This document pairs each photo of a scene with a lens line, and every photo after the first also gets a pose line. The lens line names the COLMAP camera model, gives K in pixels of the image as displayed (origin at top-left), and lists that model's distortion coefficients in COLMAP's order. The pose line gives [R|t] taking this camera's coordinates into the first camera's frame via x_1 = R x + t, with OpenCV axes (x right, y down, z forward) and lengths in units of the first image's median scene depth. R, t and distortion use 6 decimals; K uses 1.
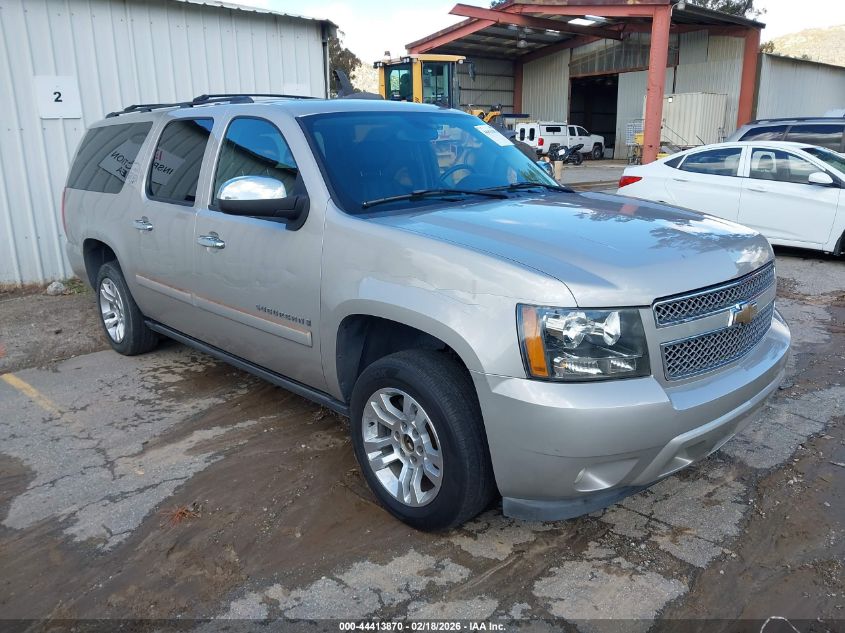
lens RADIAL K [[669.5, 0, 422.5], [0, 669.5, 316.5], [0, 0, 1]] dist [0.002139, 0.003391]
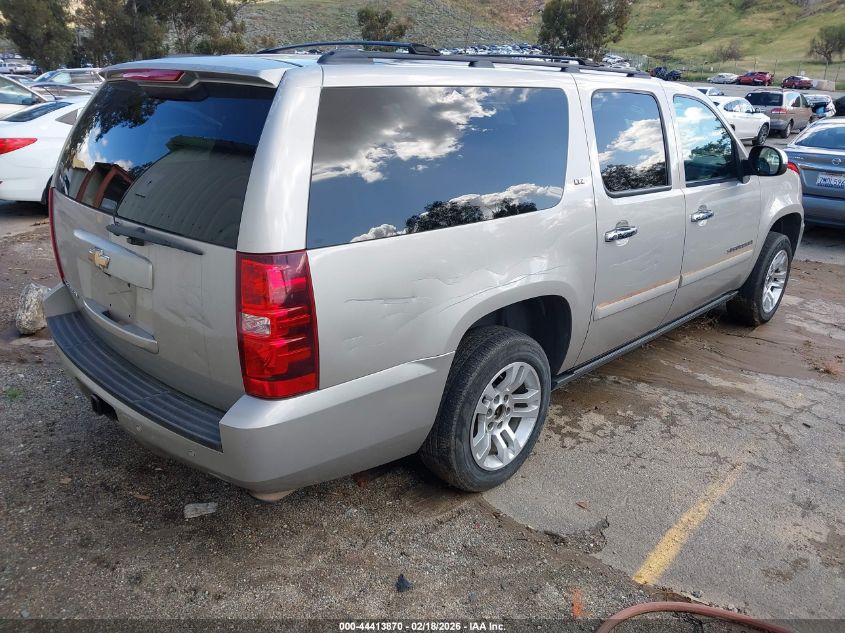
lens RADIAL K [[669.5, 0, 422.5], [0, 669.5, 316.5], [0, 0, 1]] dist [0.002139, 0.003391]
pose [[-0.043233, -0.303677, 0.951794, -1.182239], [0.224238, 0.925428, 0.305451, -0.335951], [-0.973575, 0.226634, 0.028087, 1.250708]]
